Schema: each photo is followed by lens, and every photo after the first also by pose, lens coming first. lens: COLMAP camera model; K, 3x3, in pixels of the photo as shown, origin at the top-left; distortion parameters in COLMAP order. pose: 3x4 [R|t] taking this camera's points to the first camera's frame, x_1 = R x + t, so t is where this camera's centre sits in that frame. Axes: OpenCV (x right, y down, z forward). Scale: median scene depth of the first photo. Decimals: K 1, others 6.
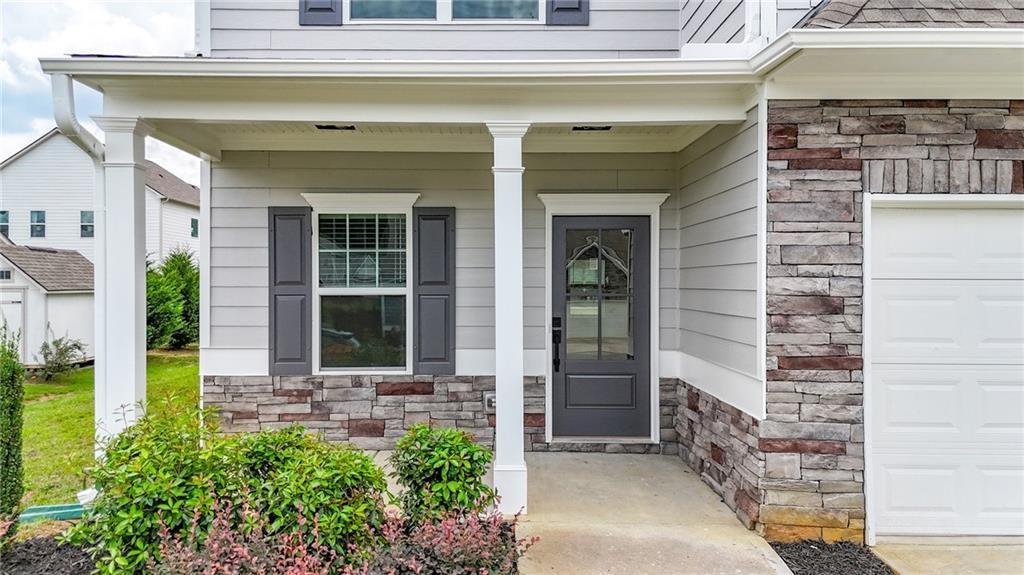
lens RADIAL K [[773.4, 0, 480.3], [0, 773.4, 289.4], [0, 0, 1]] dist [0.059256, -0.003331]
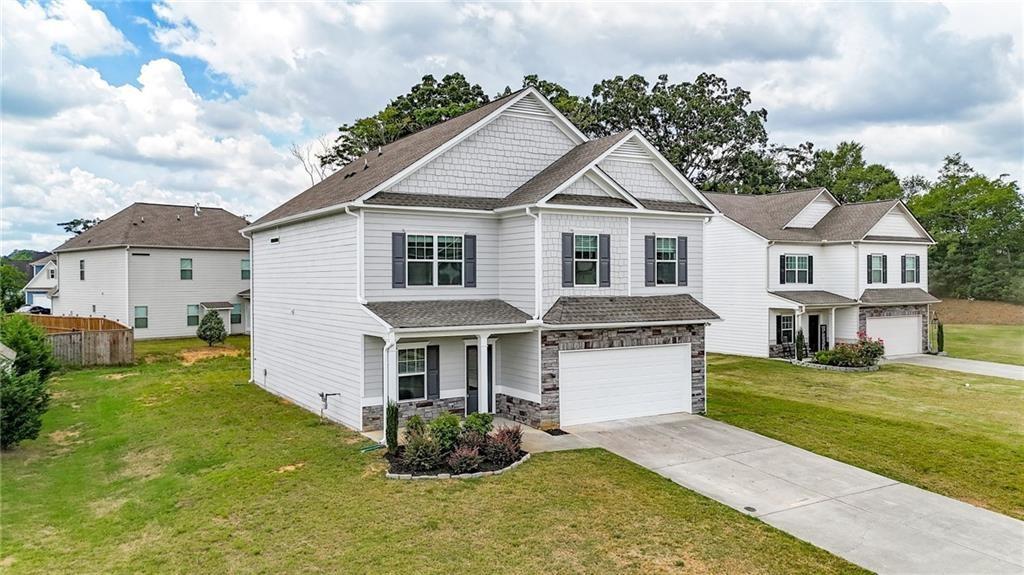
lens RADIAL K [[755.0, 0, 512.0], [0, 755.0, 287.5], [0, 0, 1]] dist [0.073090, -0.075606]
pose [[0.844058, -0.012097, 0.536115, -1.426321], [0.009206, 0.999925, 0.008068, -0.362264], [-0.536173, -0.001874, 0.844106, -1.741908]]
